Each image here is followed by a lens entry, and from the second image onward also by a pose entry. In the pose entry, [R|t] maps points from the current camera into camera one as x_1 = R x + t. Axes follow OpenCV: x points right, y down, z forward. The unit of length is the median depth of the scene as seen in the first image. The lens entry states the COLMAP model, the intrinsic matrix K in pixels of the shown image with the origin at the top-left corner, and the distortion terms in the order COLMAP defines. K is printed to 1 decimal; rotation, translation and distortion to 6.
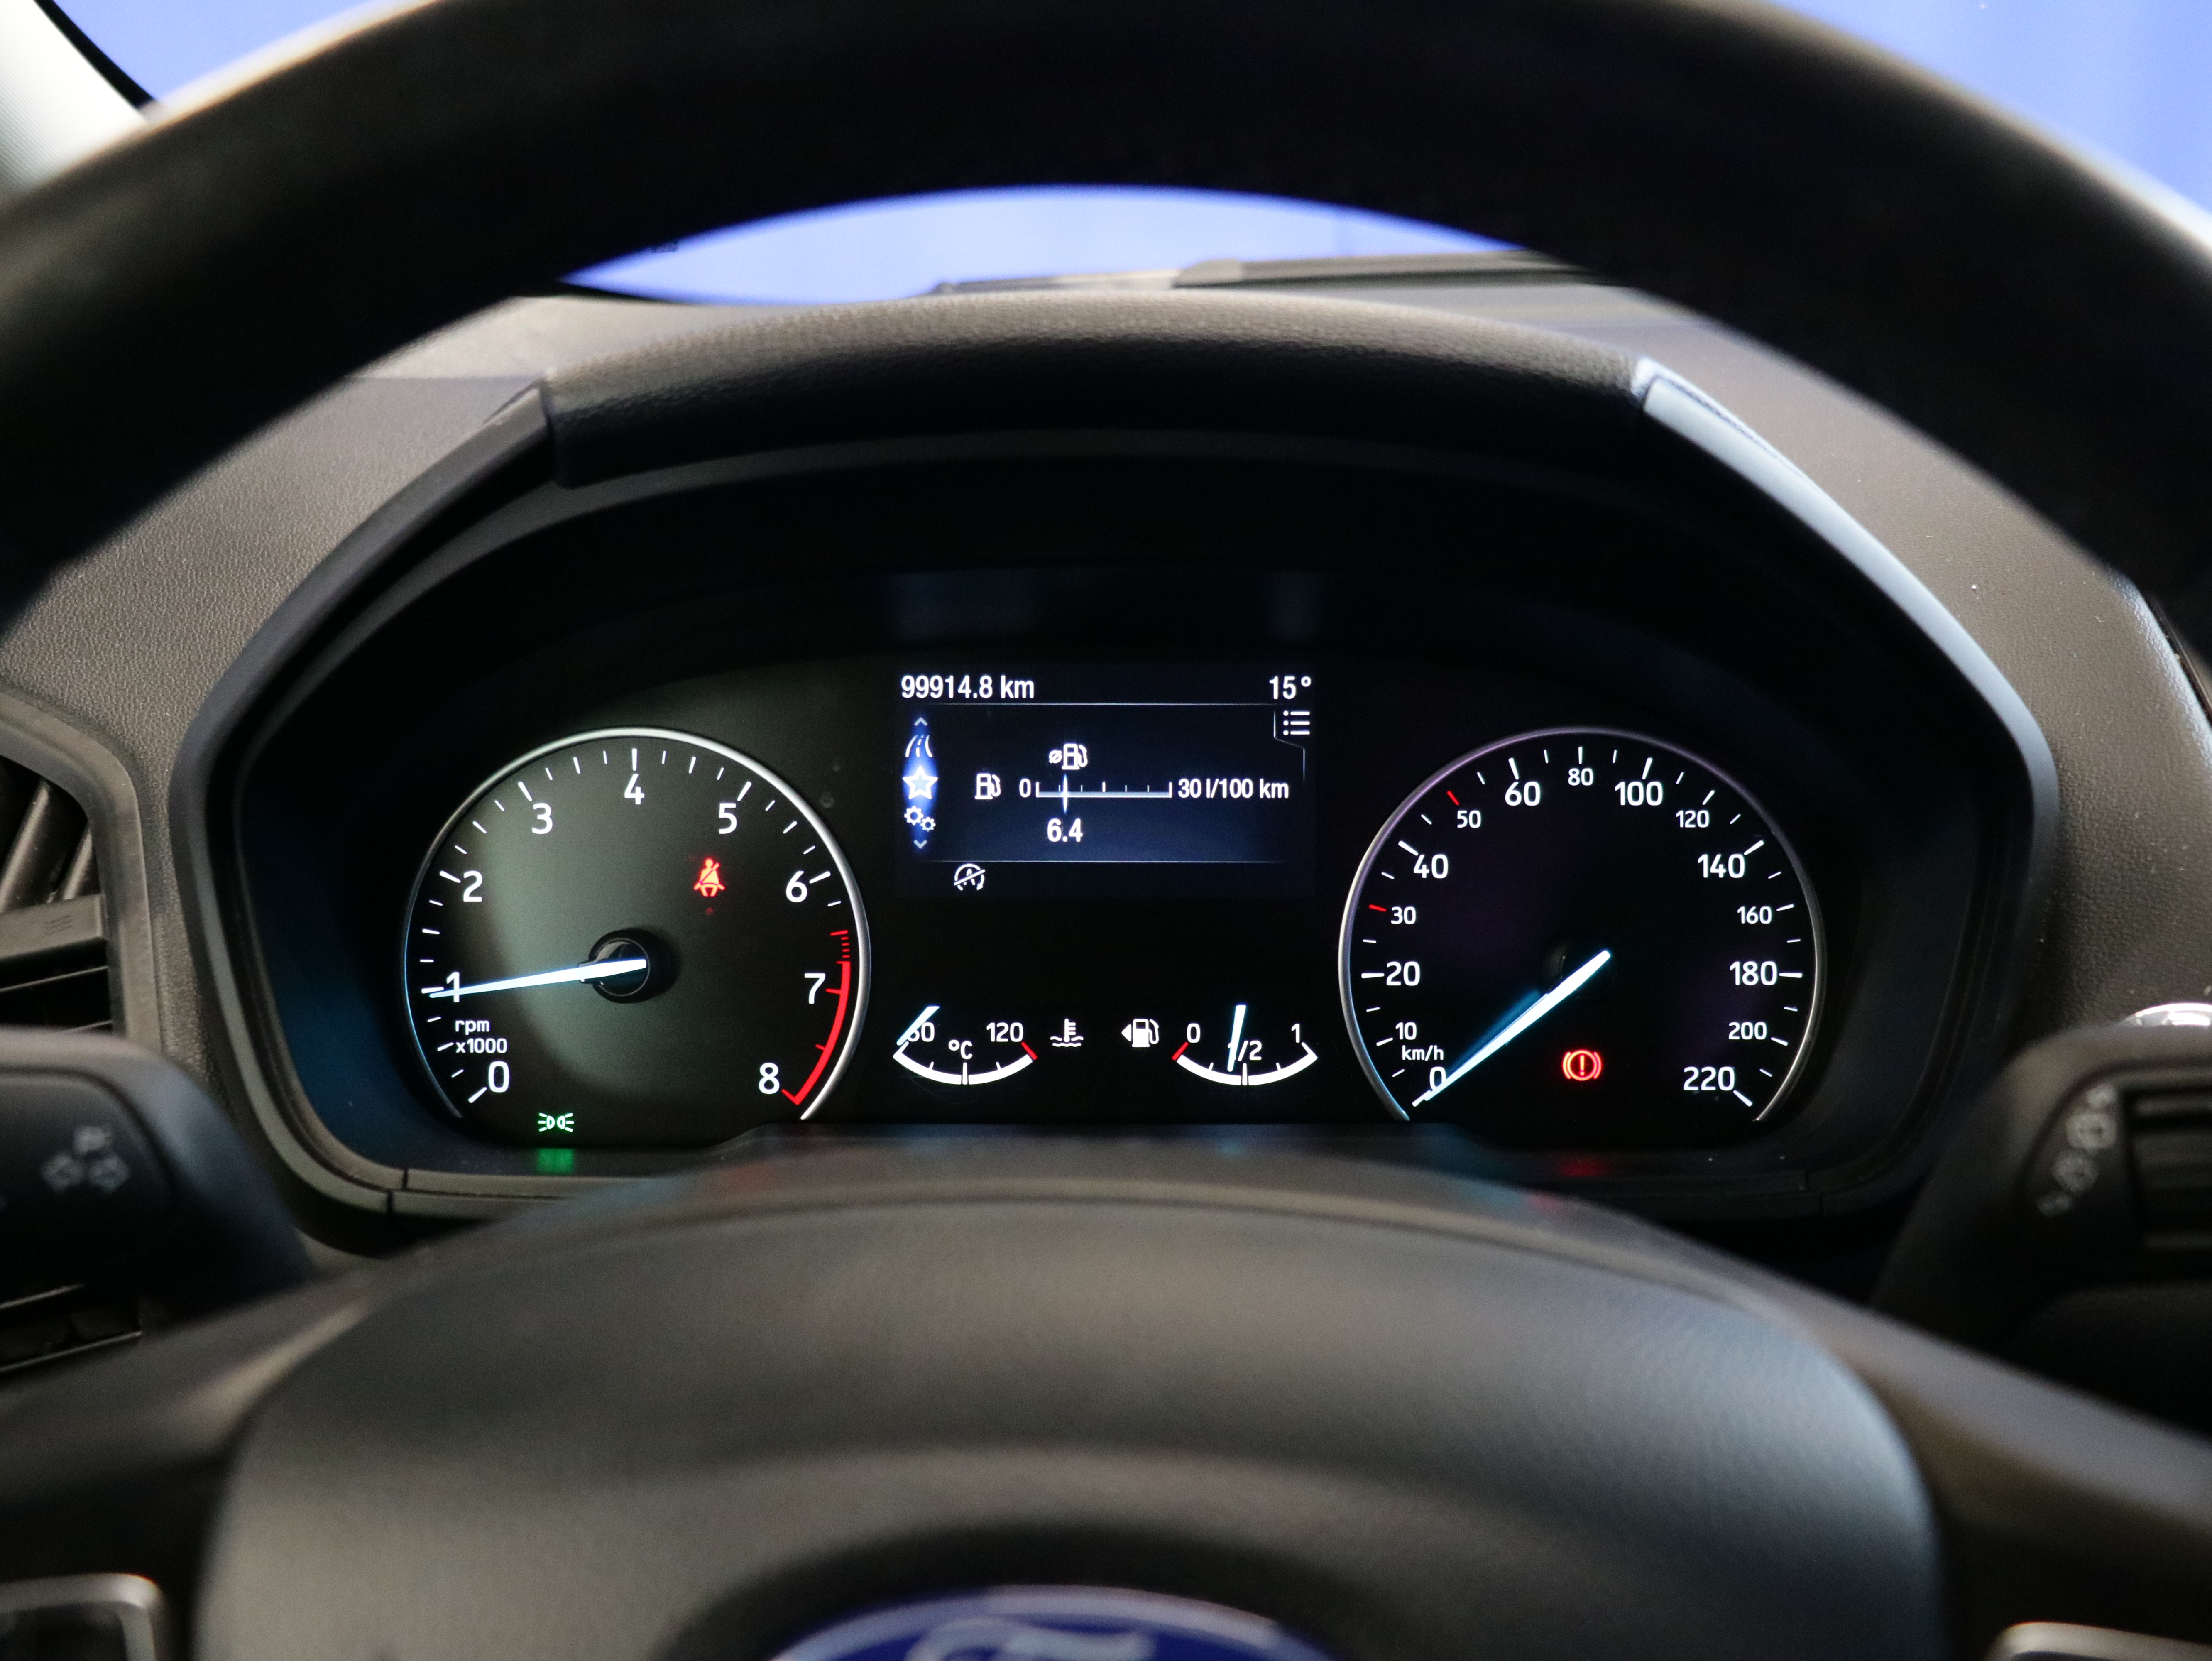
lens RADIAL K [[2202.1, 0, 1106.3], [0, 2202.1, 835.7], [0, 0, 1]] dist [-0.019700, 0.000000]
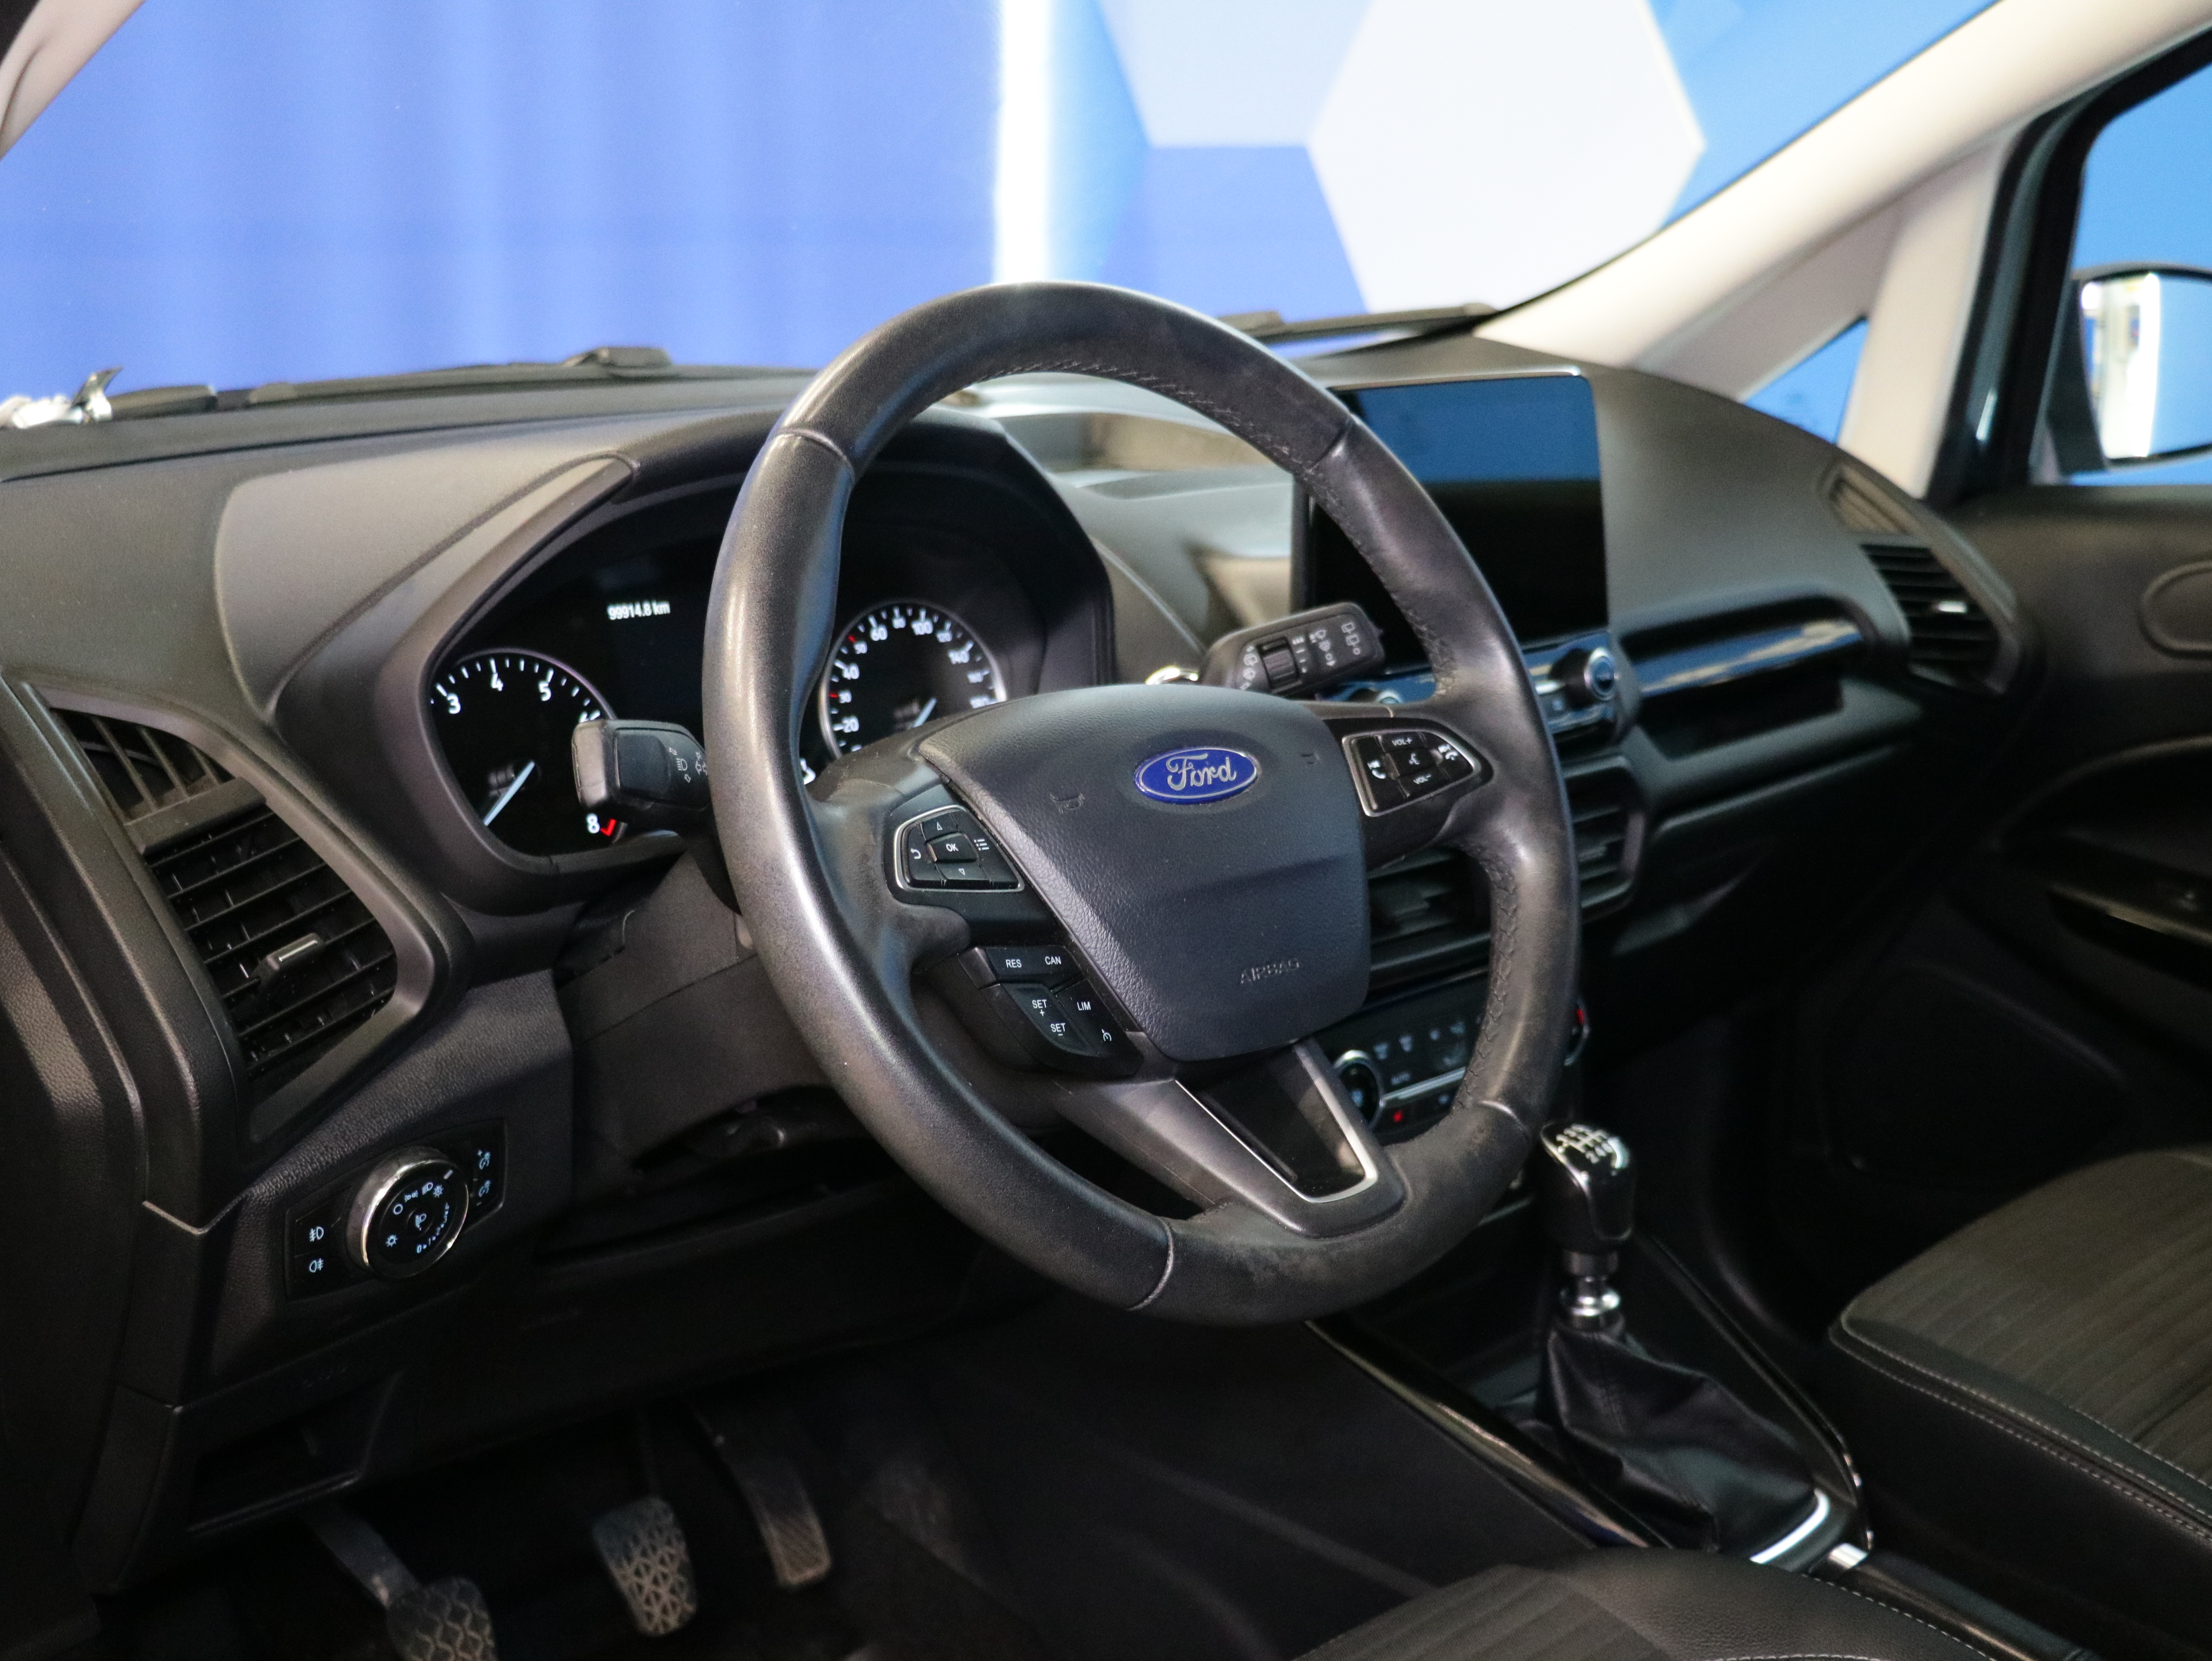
lens RADIAL K [[2461.9, 0, 1102.8], [0, 2461.9, 847.4], [0, 0, 1]] dist [-0.016777, 0.000000]
pose [[0.714614, -0.160543, 0.680847, -1.283139], [0.195156, 0.980418, 0.026347, 0.160395], [-0.671744, 0.114044, 0.731952, -0.831940]]
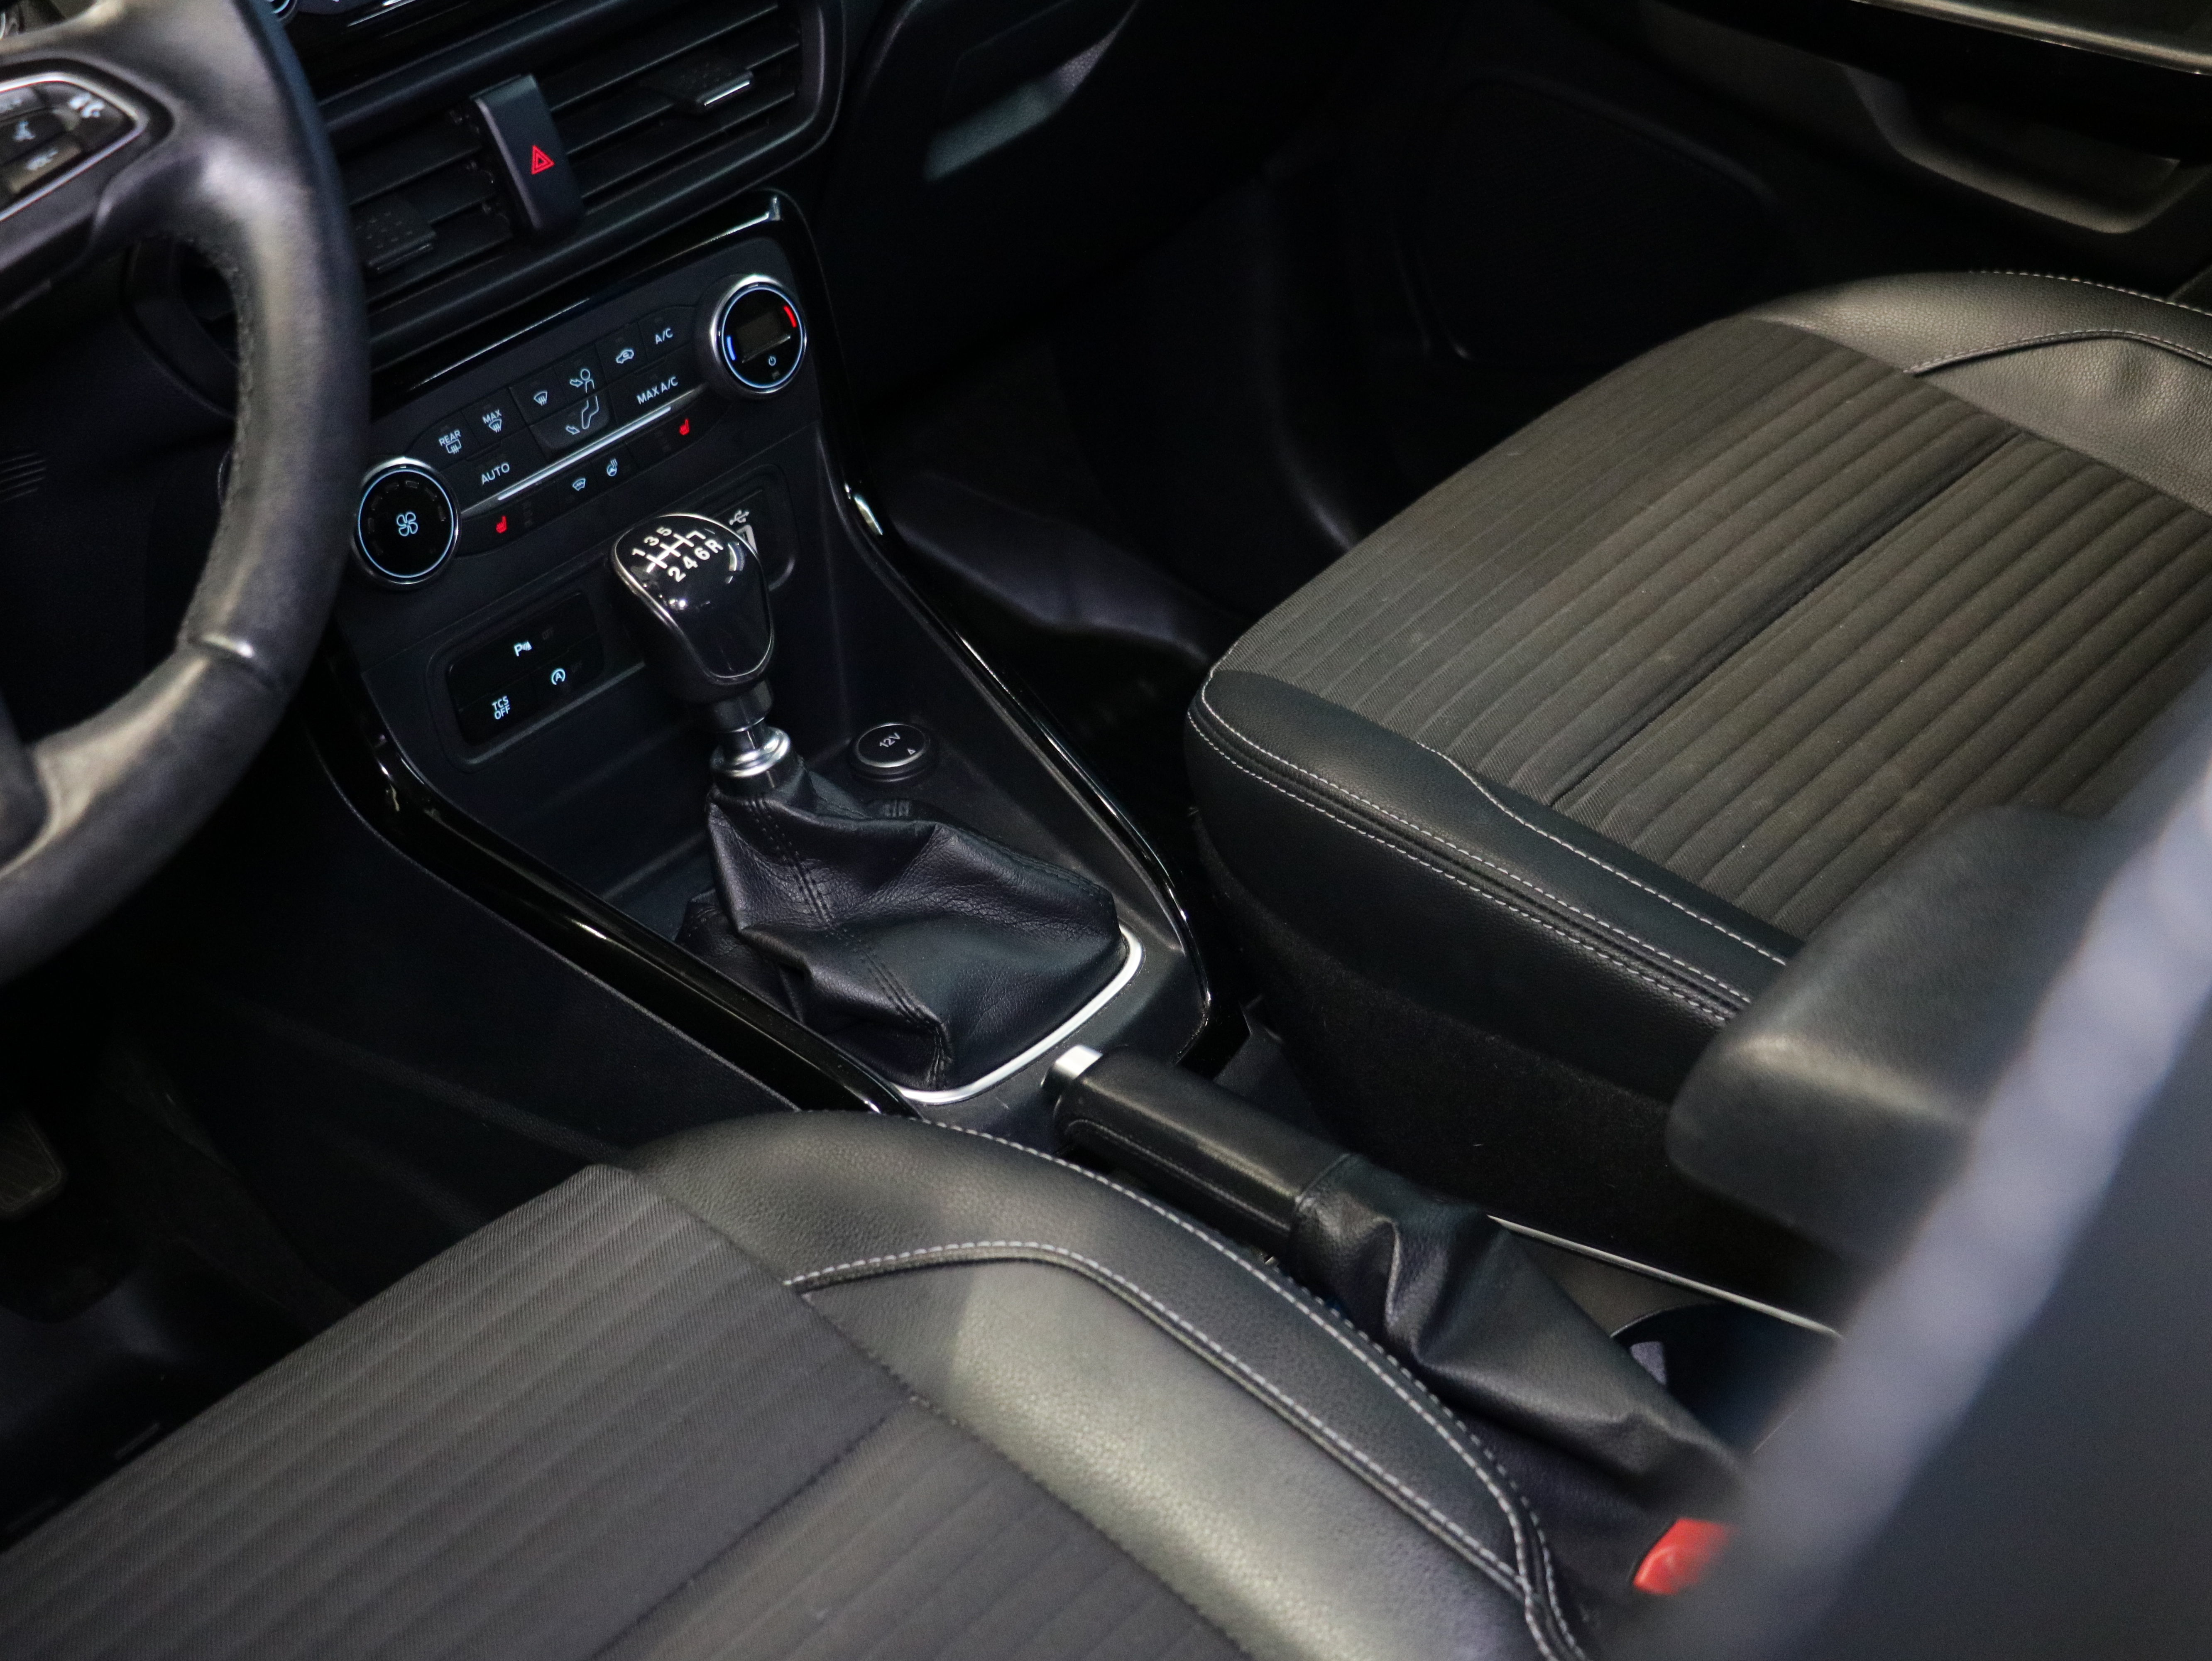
lens RADIAL K [[3162.7, 0, 1118.6], [0, 3162.7, 808.3], [0, 0, 1]] dist [-0.013515, 0.000000]
pose [[0.653328, -0.470015, 0.593505, -0.535339], [0.365615, 0.882348, 0.296291, 0.223598], [-0.662939, 0.023419, 0.748307, -1.165113]]
